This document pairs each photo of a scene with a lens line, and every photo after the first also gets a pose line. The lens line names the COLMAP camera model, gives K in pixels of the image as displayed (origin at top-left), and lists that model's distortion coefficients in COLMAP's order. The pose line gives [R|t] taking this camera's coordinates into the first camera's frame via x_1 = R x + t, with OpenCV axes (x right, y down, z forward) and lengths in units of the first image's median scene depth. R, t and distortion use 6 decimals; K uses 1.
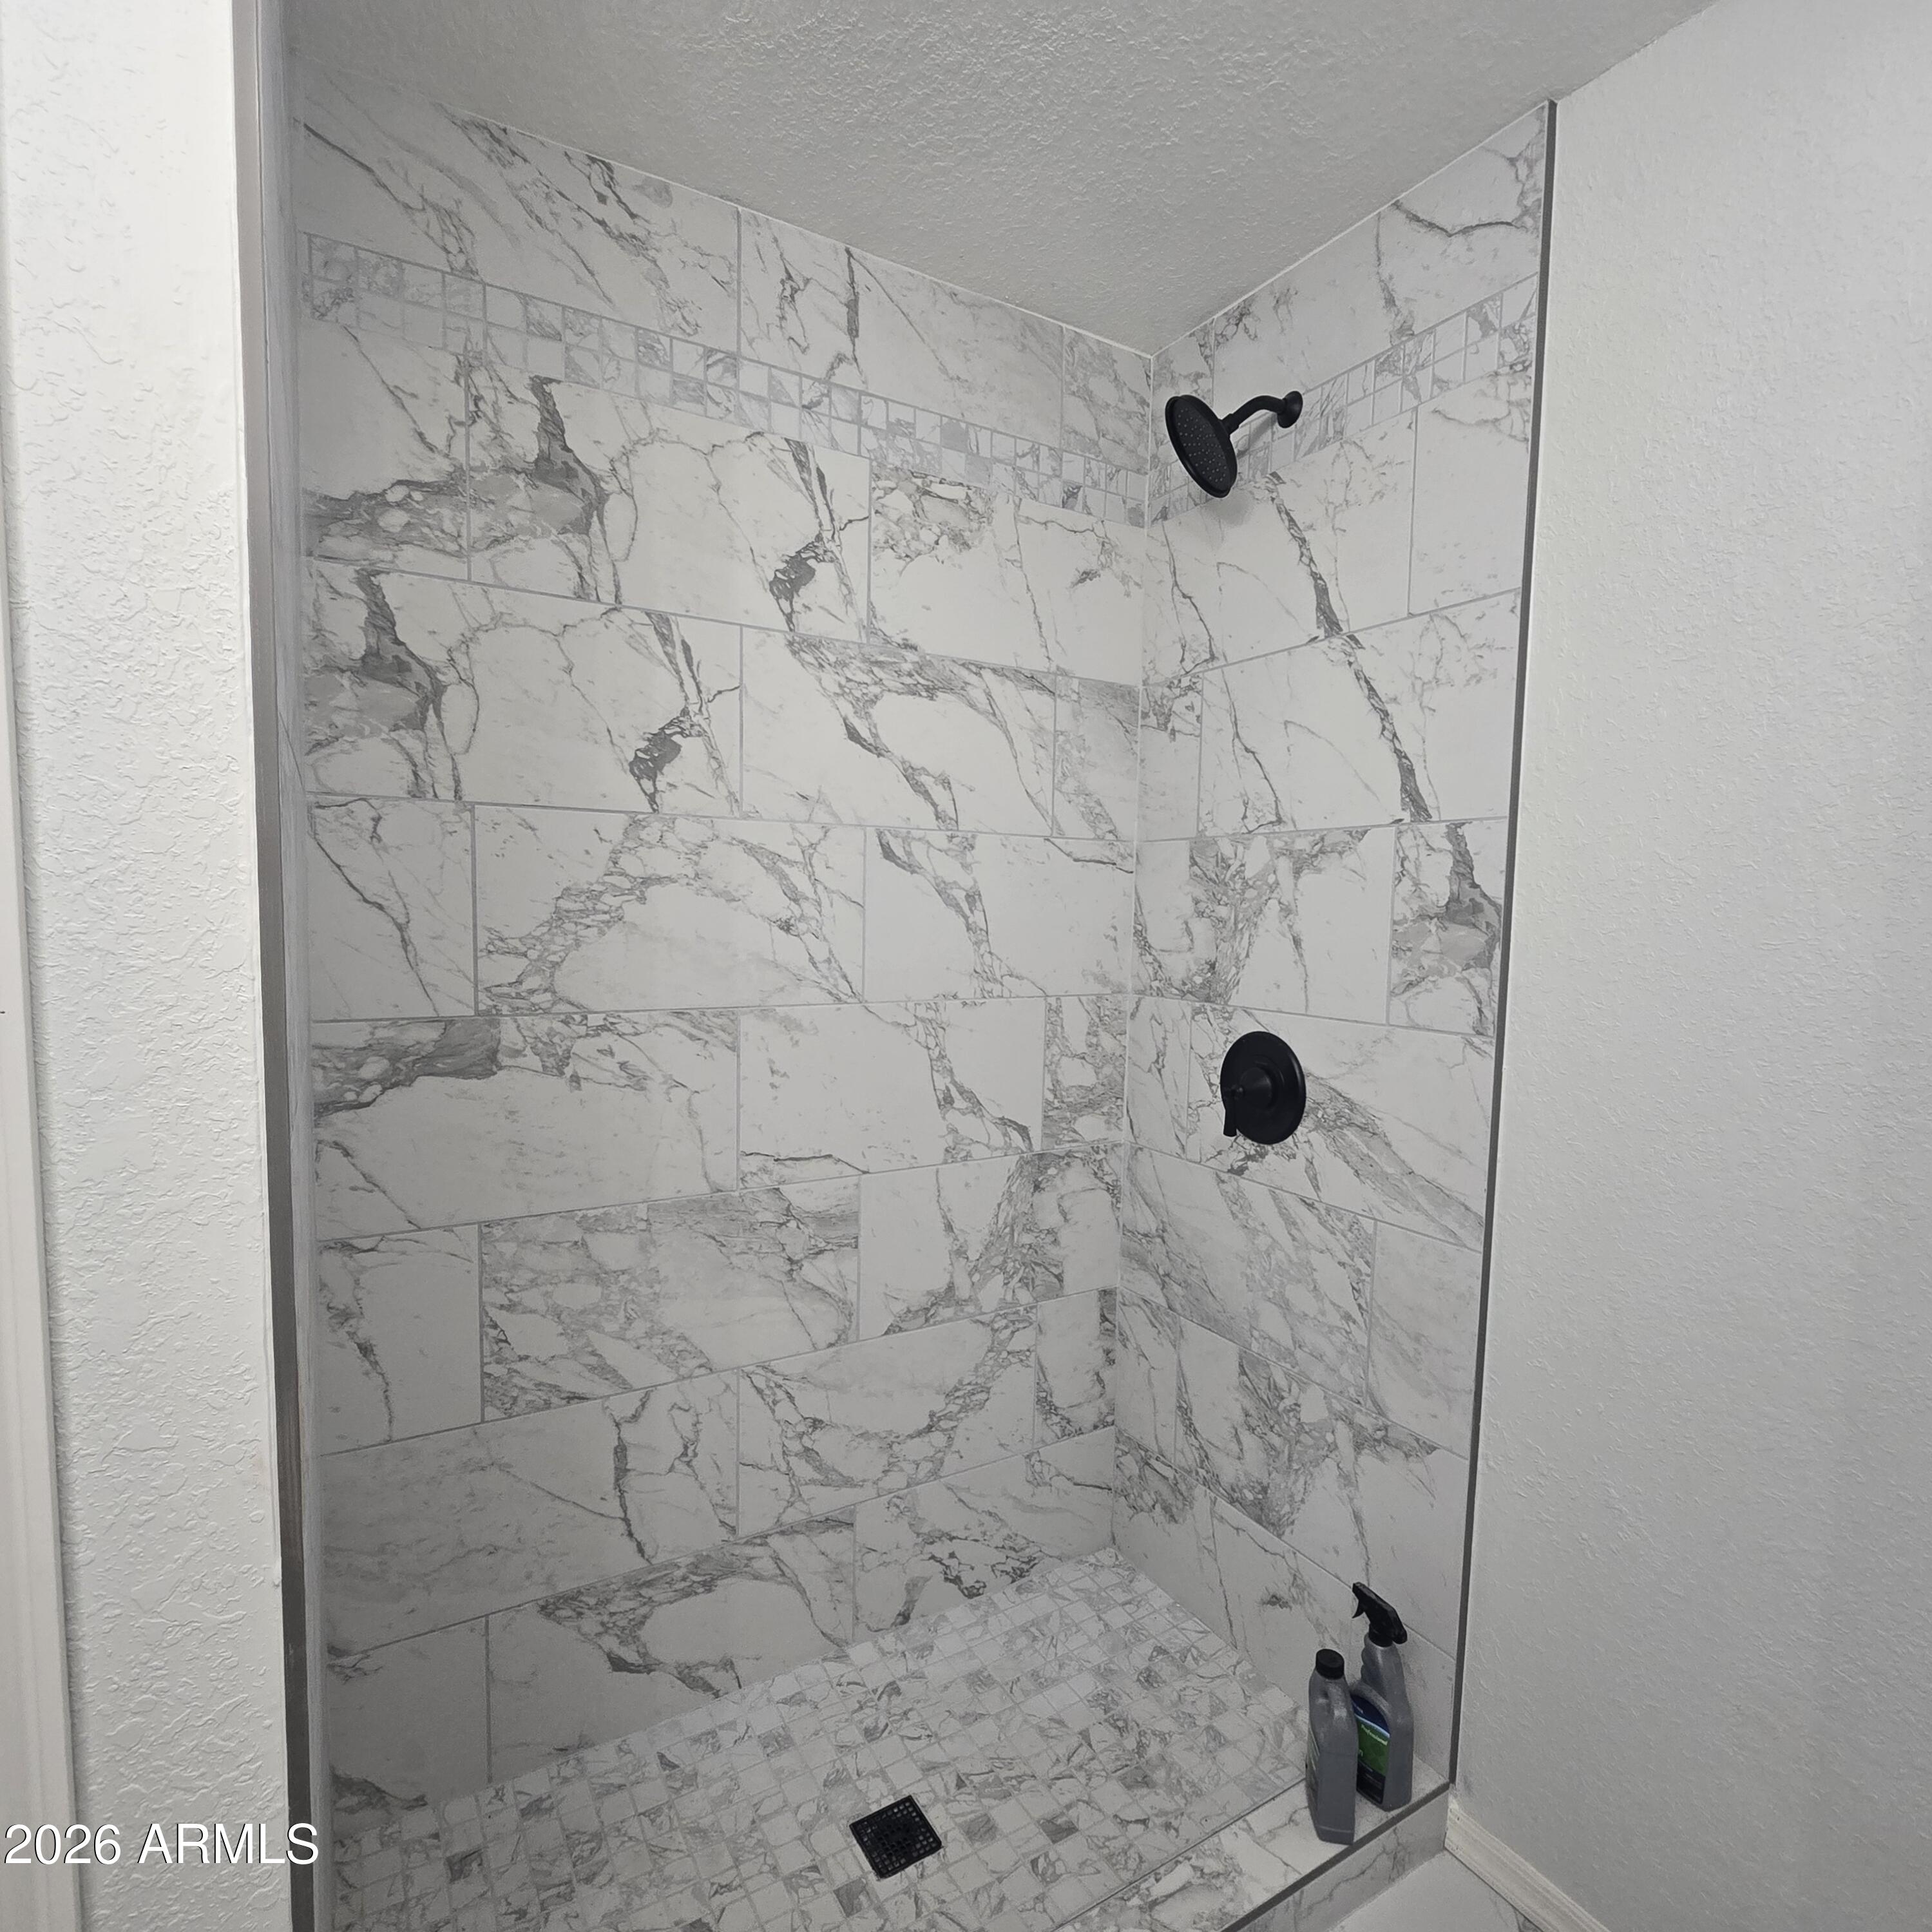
lens RADIAL K [[1057.6, 0, 978.8], [0, 1057.6, 991.1], [0, 0, 1]] dist [-0.002759, -0.000895]
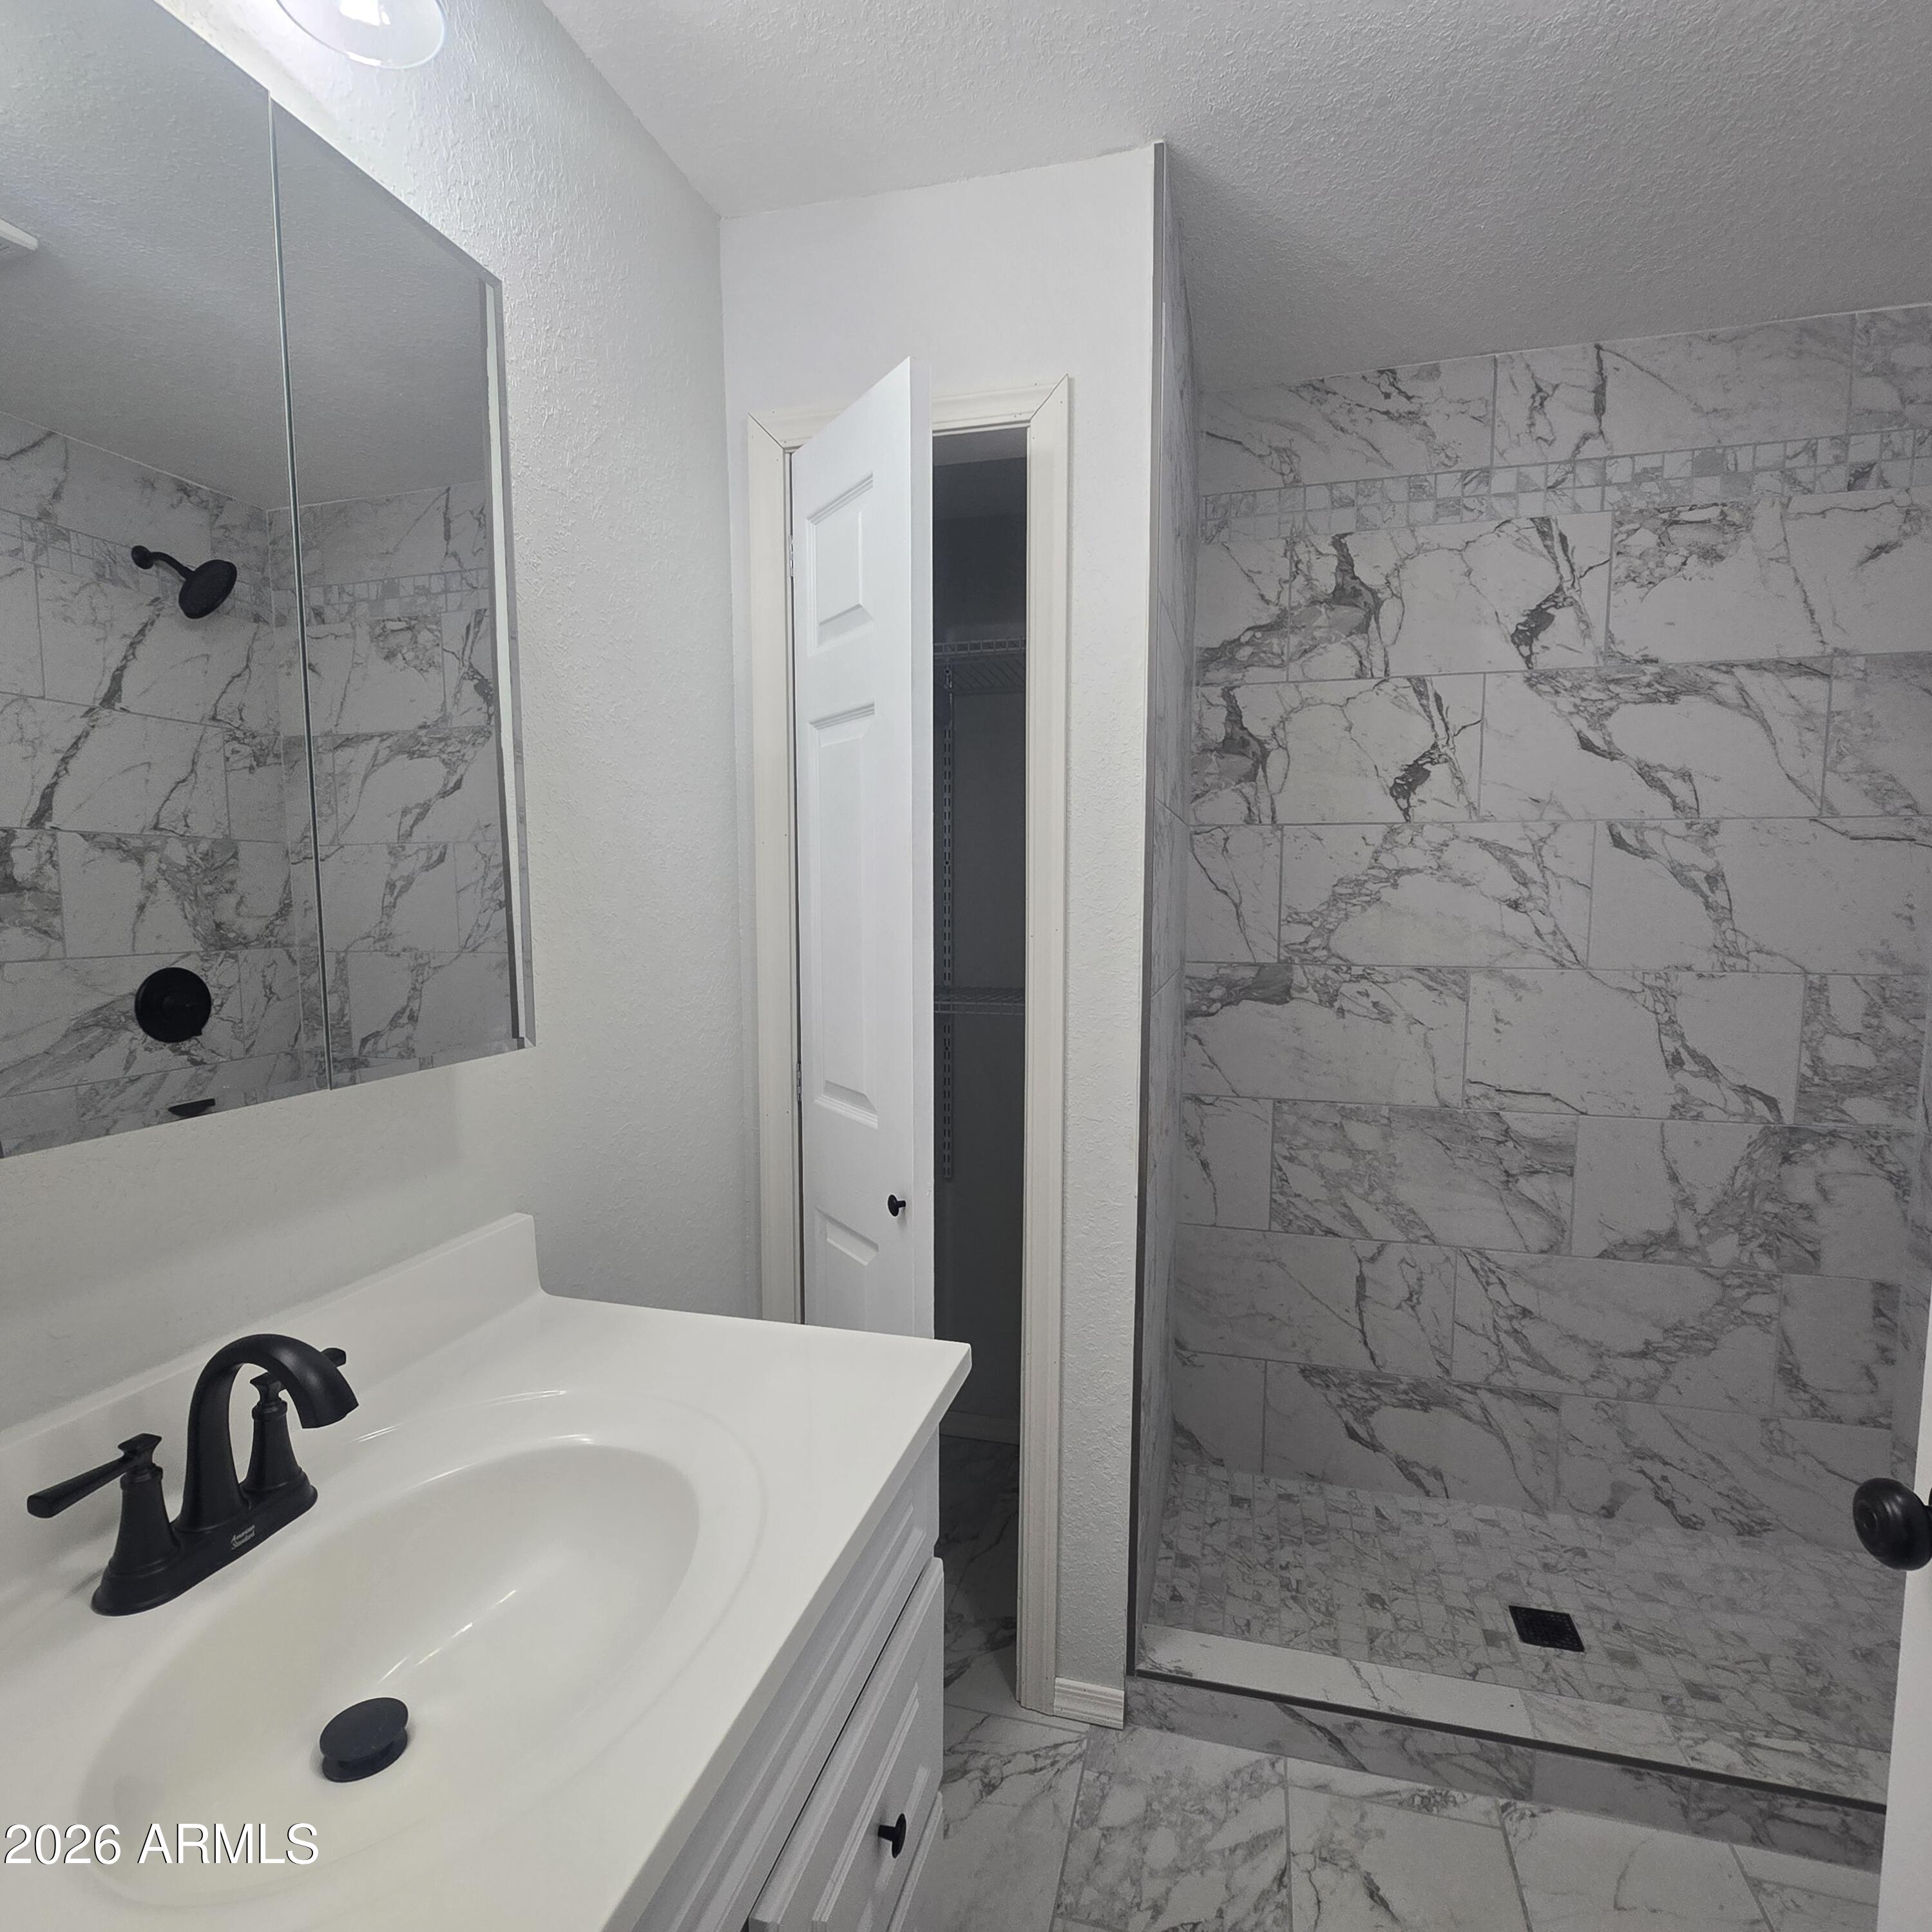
lens RADIAL K [[1057.6, 0, 967.1], [0, 1057.6, 973.8], [0, 0, 1]] dist [-0.002759, -0.000895]
pose [[0.686567, 0.037768, -0.726085, 0.292318], [-0.048822, 0.998791, 0.005788, 0.046149], [0.725425, 0.031475, 0.687581, -0.339417]]
